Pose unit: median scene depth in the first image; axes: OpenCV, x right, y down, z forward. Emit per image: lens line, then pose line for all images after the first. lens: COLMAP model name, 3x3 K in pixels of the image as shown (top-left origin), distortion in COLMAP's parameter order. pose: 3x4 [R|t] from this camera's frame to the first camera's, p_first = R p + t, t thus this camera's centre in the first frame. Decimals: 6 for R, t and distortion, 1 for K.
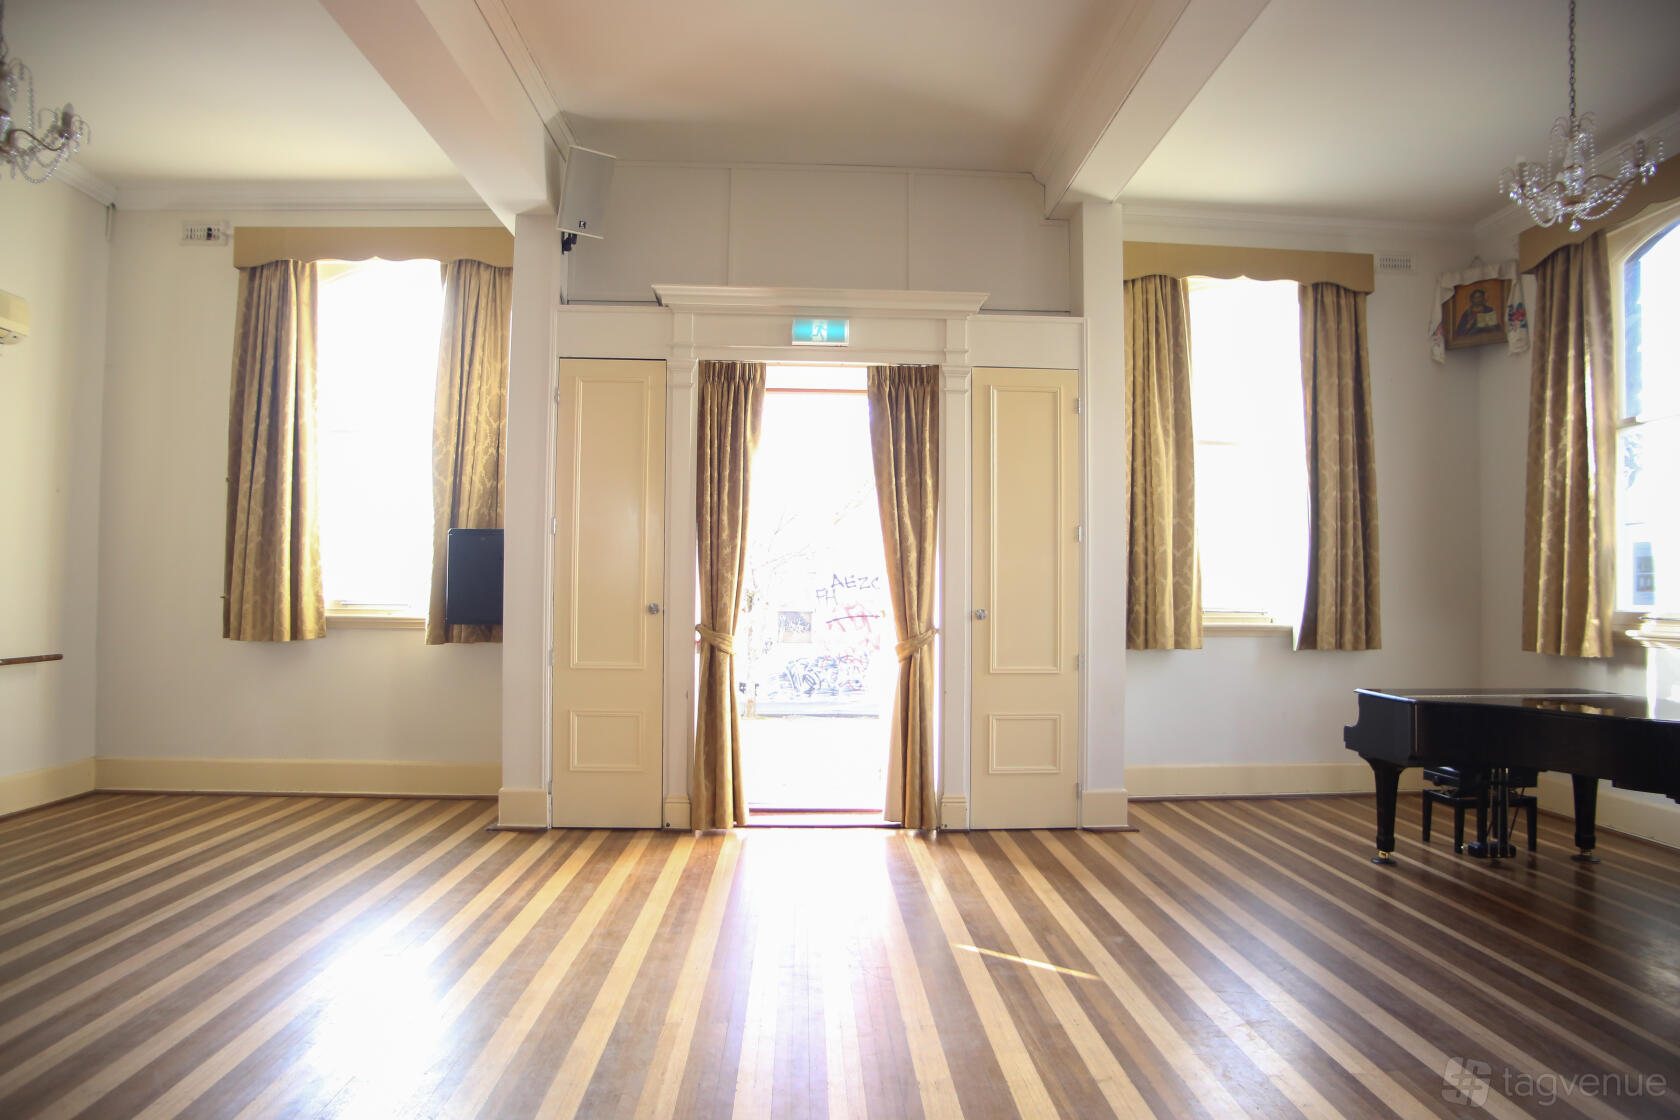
lens RADIAL K [[957.3, 0, 832.9], [0, 957.3, 581.6], [0, 0, 1]] dist [-0.130086, 0.077418]
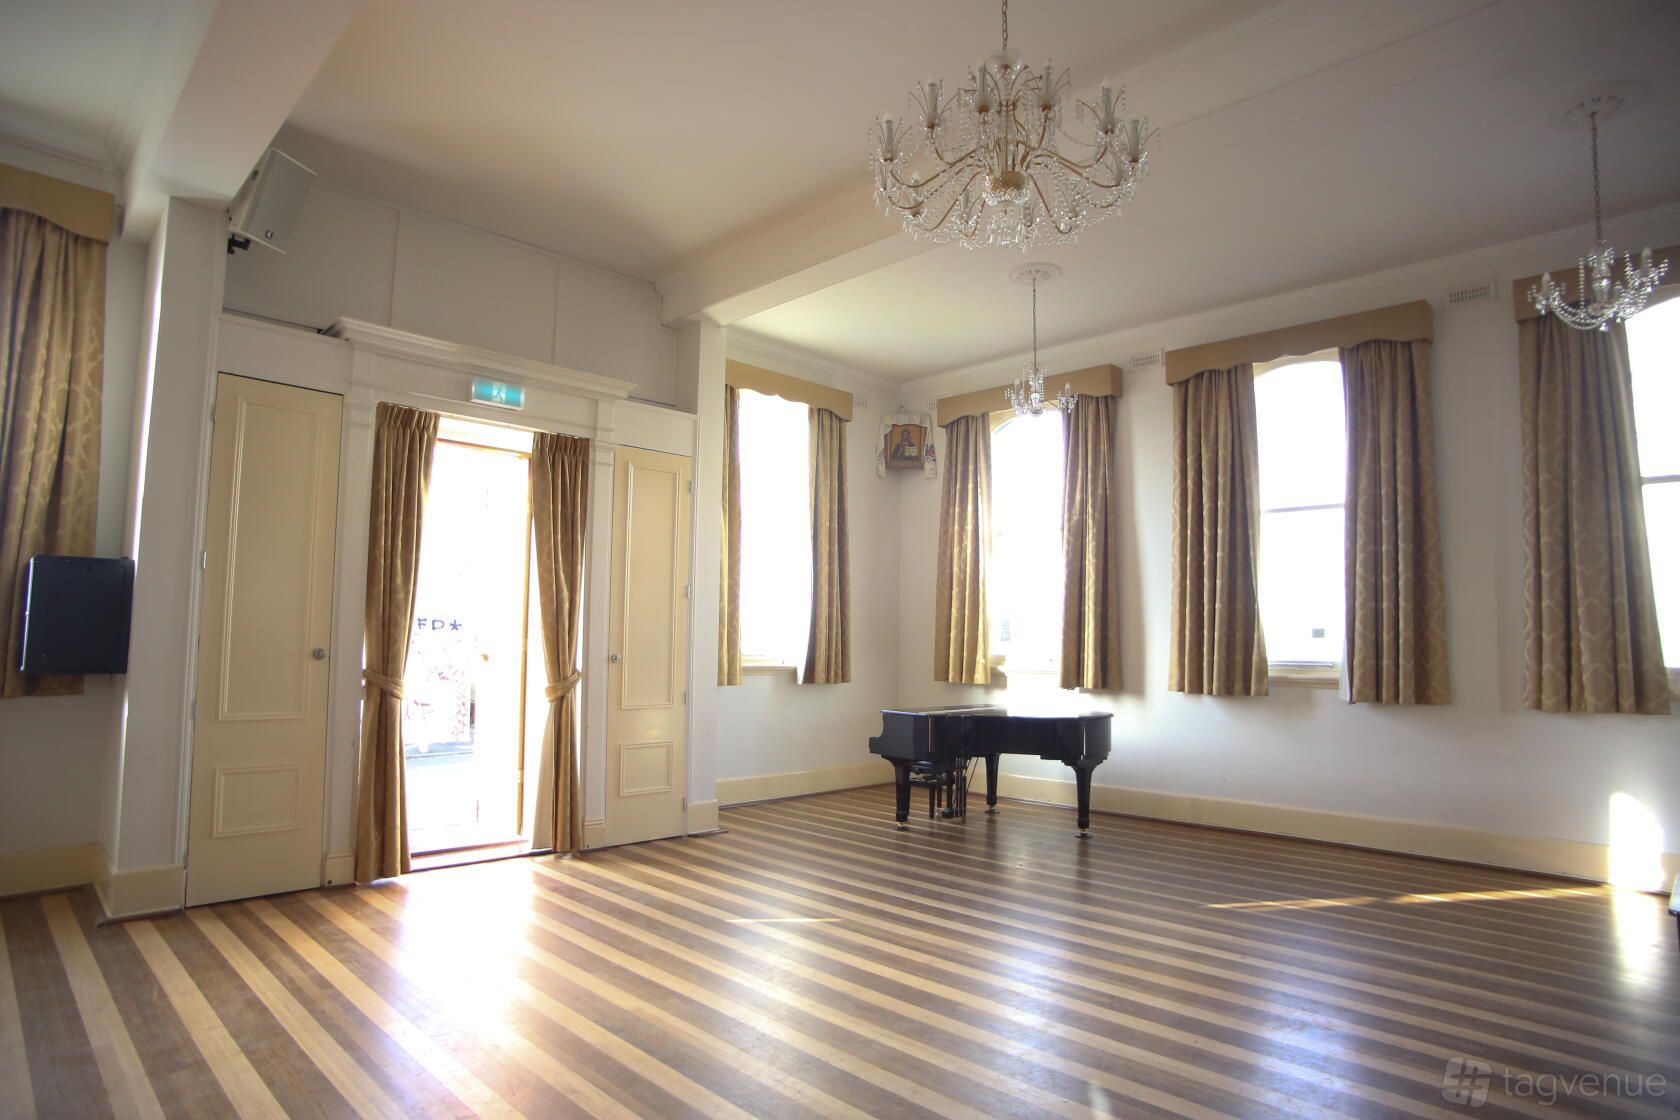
lens RADIAL K [[957.3, 0, 832.9], [0, 957.3, 581.6], [0, 0, 1]] dist [-0.130086, 0.077418]
pose [[0.734733, 0.045104, 0.676856, -0.437058], [-0.016938, 0.998696, -0.048165, -0.007666], [-0.678145, 0.023924, 0.734538, -0.025932]]
